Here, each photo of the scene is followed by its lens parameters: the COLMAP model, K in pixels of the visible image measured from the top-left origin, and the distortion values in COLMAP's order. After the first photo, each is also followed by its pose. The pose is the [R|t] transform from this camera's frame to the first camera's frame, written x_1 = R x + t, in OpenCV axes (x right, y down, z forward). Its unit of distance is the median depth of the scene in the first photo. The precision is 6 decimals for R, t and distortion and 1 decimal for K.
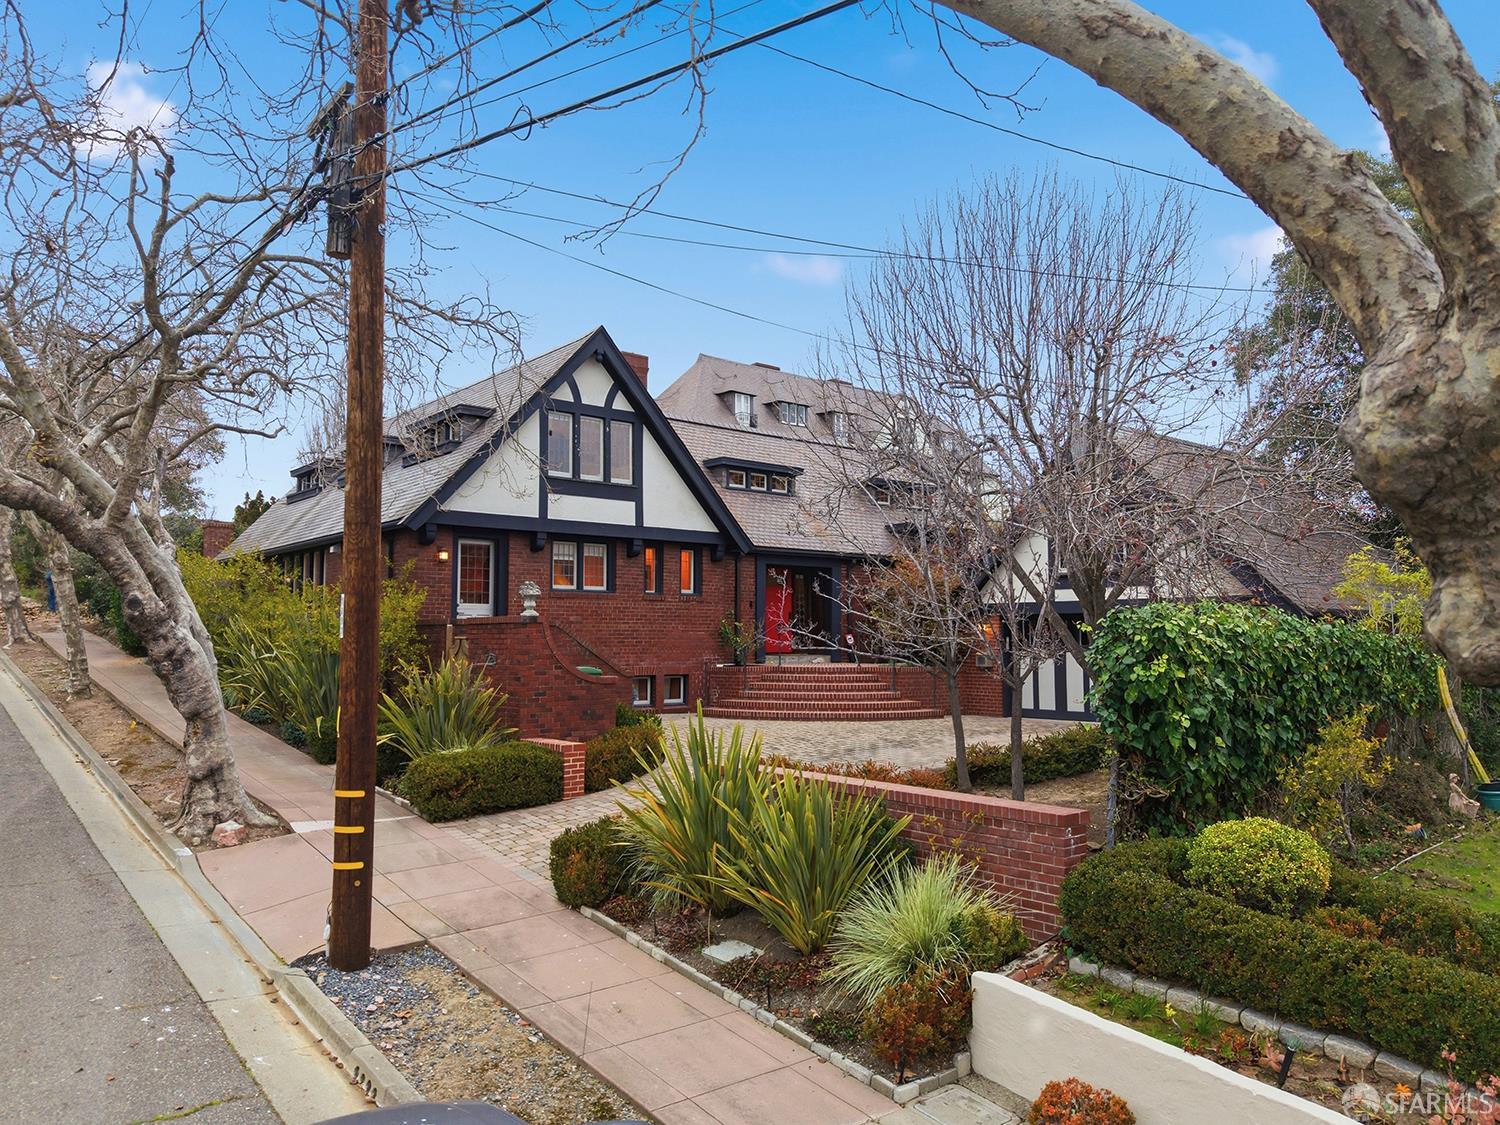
lens RADIAL K [[1085.1, 0, 757.1], [0, 1085.1, 564.4], [0, 0, 1]] dist [0.024282, -0.039450]
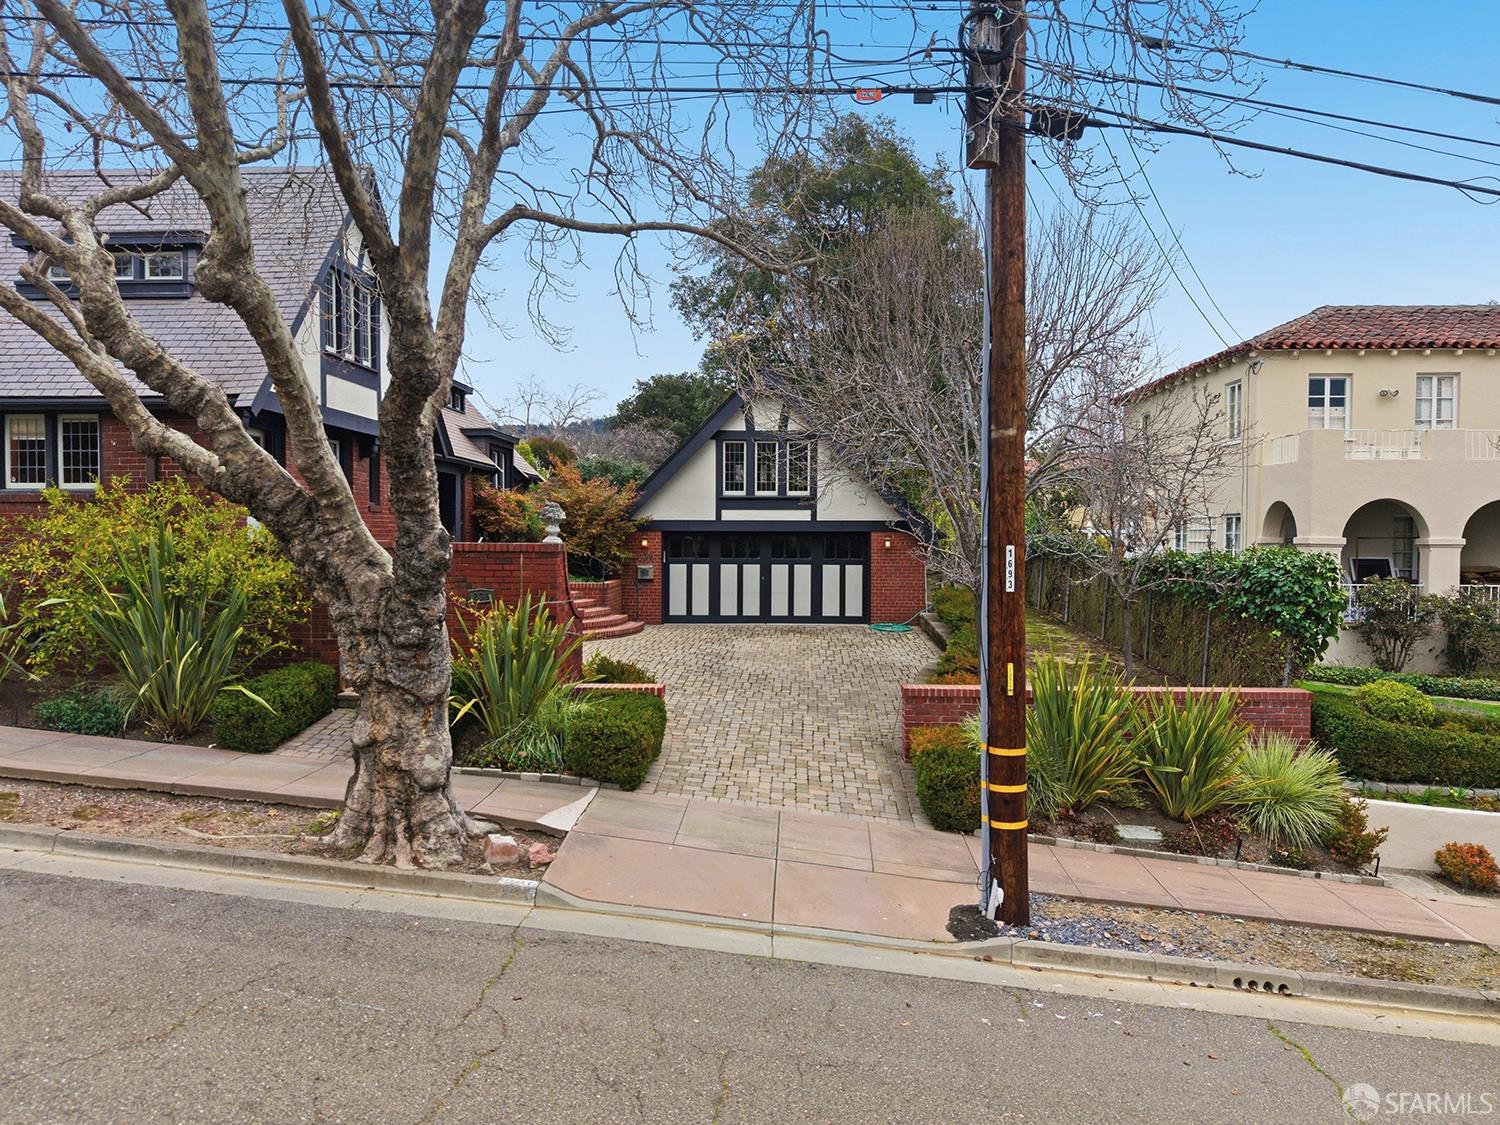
lens RADIAL K [[1085.1, 0, 740.8], [0, 1085.1, 560.1], [0, 0, 1]] dist [0.024282, -0.039450]
pose [[0.674310, -0.018717, 0.738212, -0.630711], [-0.054088, 0.995742, 0.074653, -0.009503], [-0.736465, -0.090267, 0.670426, 0.274146]]
